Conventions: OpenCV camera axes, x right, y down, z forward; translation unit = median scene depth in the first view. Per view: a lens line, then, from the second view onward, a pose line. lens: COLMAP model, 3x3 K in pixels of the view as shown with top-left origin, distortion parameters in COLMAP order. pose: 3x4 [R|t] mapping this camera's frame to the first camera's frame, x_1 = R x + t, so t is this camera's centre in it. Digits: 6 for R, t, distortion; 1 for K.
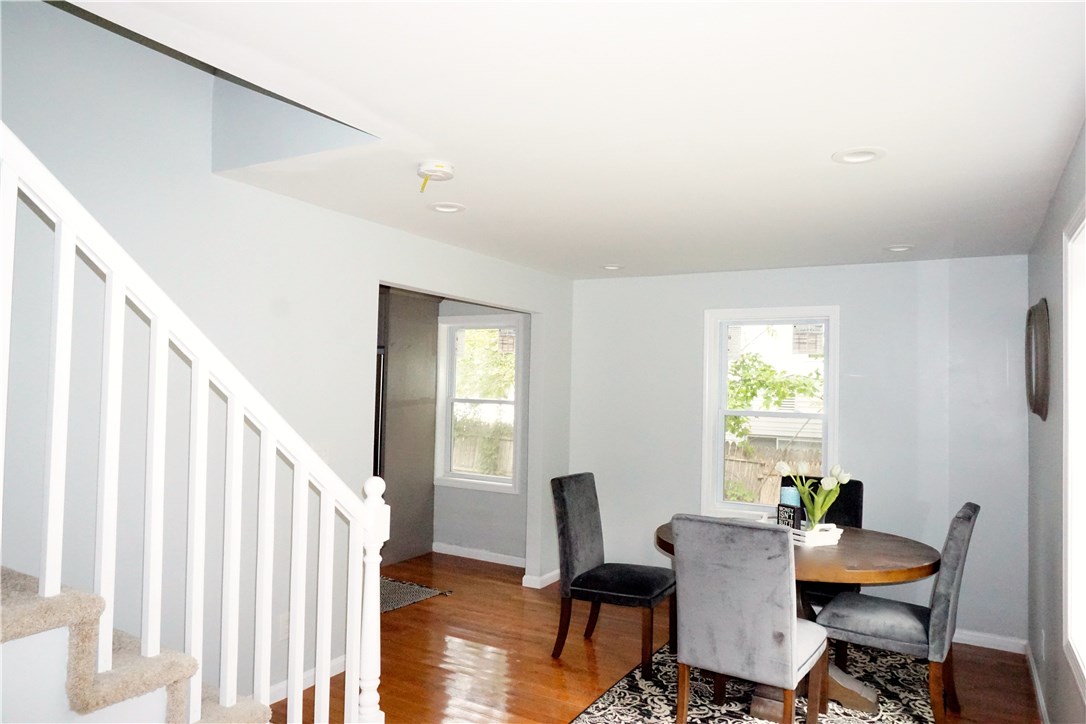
lens RADIAL K [[720.0, 0, 541.7], [0, 720.0, 365.5], [0, 0, 1]] dist [-0.062052, 0.040561]
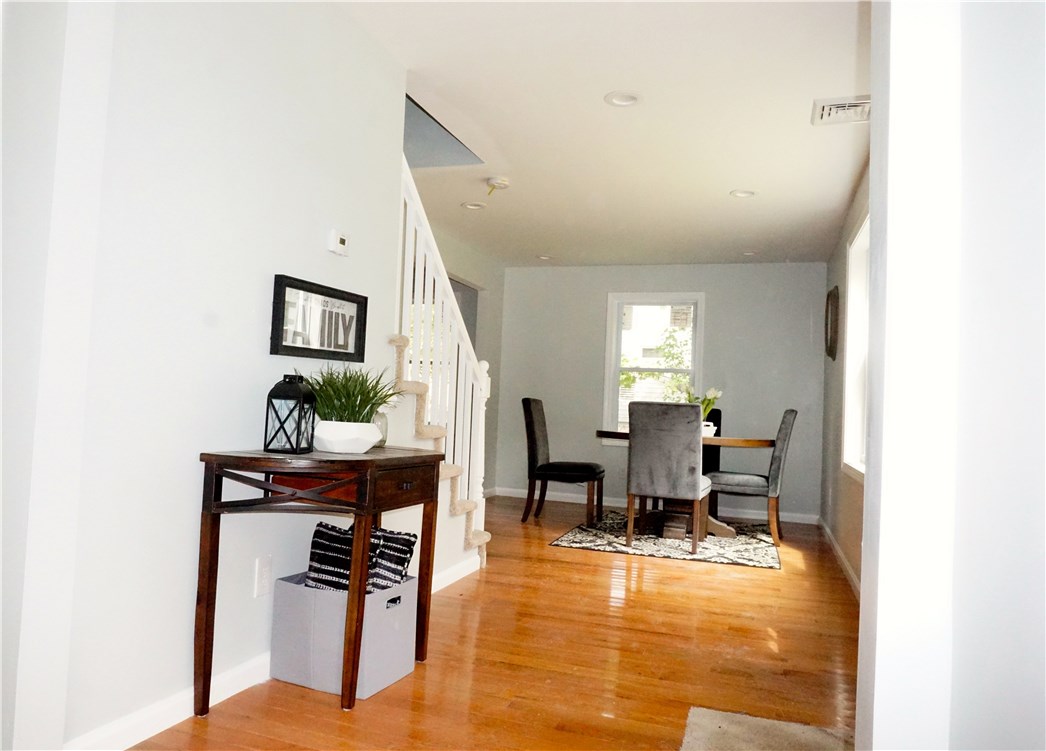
lens RADIAL K [[745.9, 0, 481.3], [0, 745.9, 378.6], [0, 0, 1]] dist [-0.055434, 0.000521]
pose [[0.984297, 0.027260, 0.174404, -0.401467], [-0.027765, 0.999614, 0.000452, 0.145266], [-0.174324, -0.005288, 0.984674, -0.556558]]
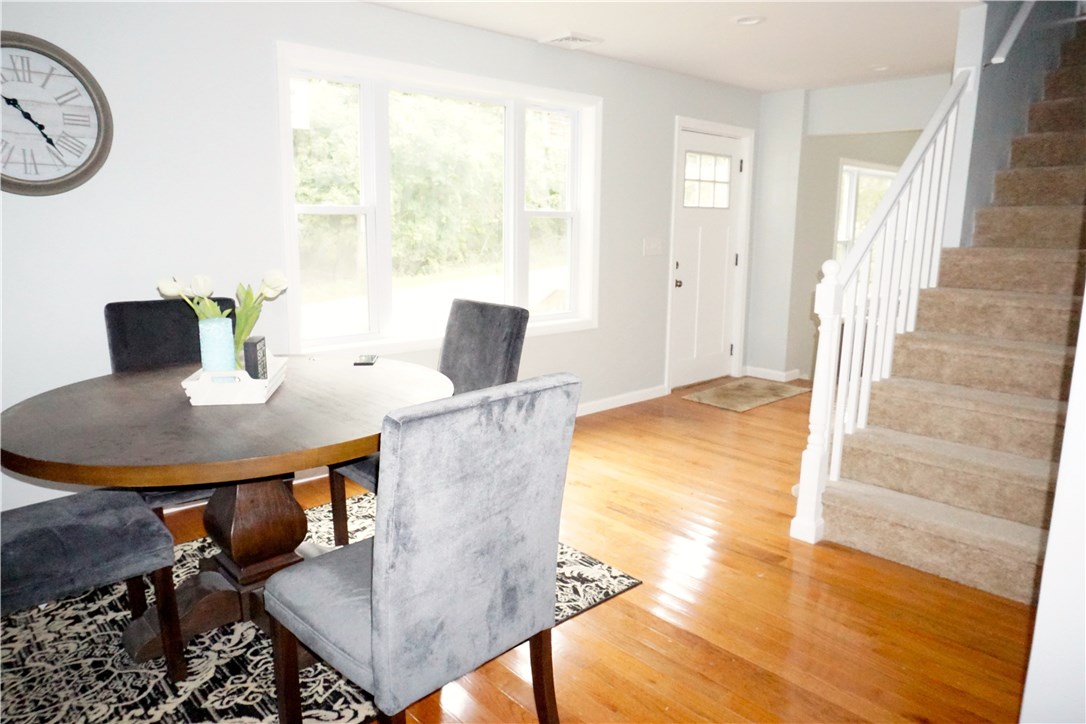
lens RADIAL K [[720.0, 0, 541.7], [0, 720.0, 365.5], [0, 0, 1]] dist [-0.062052, 0.040561]
pose [[-0.956787, -0.080679, 0.279372, -0.084554], [-0.036529, 0.986477, 0.159779, 0.128130], [-0.288485, 0.142669, -0.946796, 1.639845]]
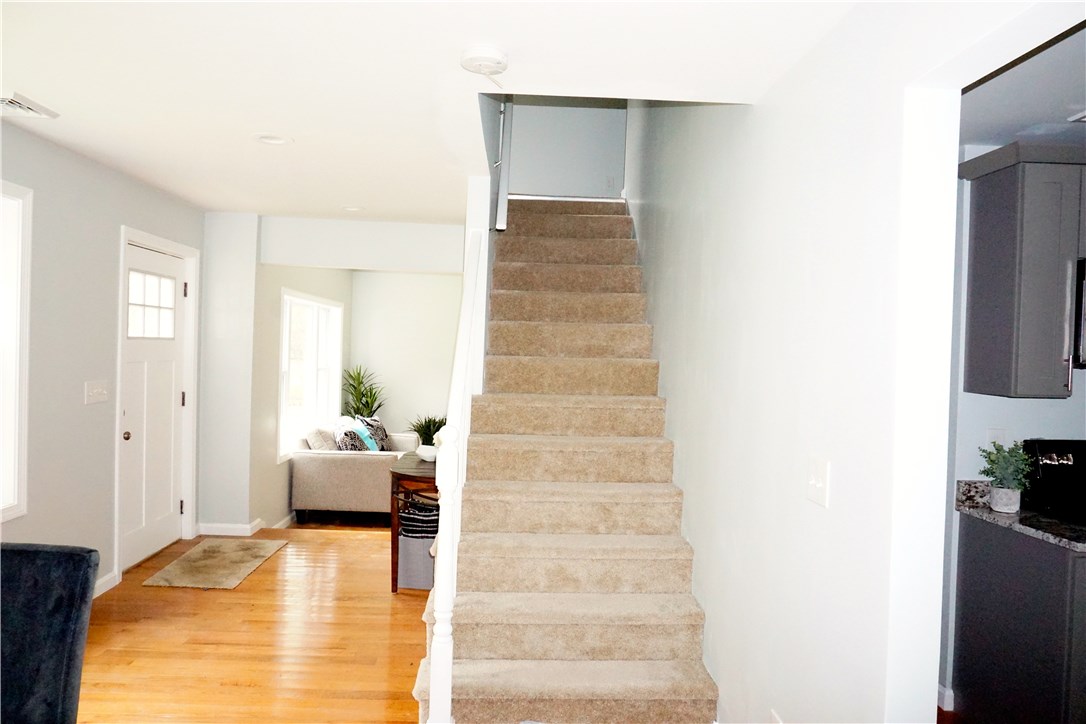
lens RADIAL K [[720.0, 0, 541.7], [0, 720.0, 365.5], [0, 0, 1]] dist [-0.062052, 0.040561]
pose [[-0.832236, -0.037177, -0.553173, 0.176914], [-0.028720, 0.999300, -0.023952, 0.078980], [0.553677, -0.004047, -0.832722, 1.419332]]
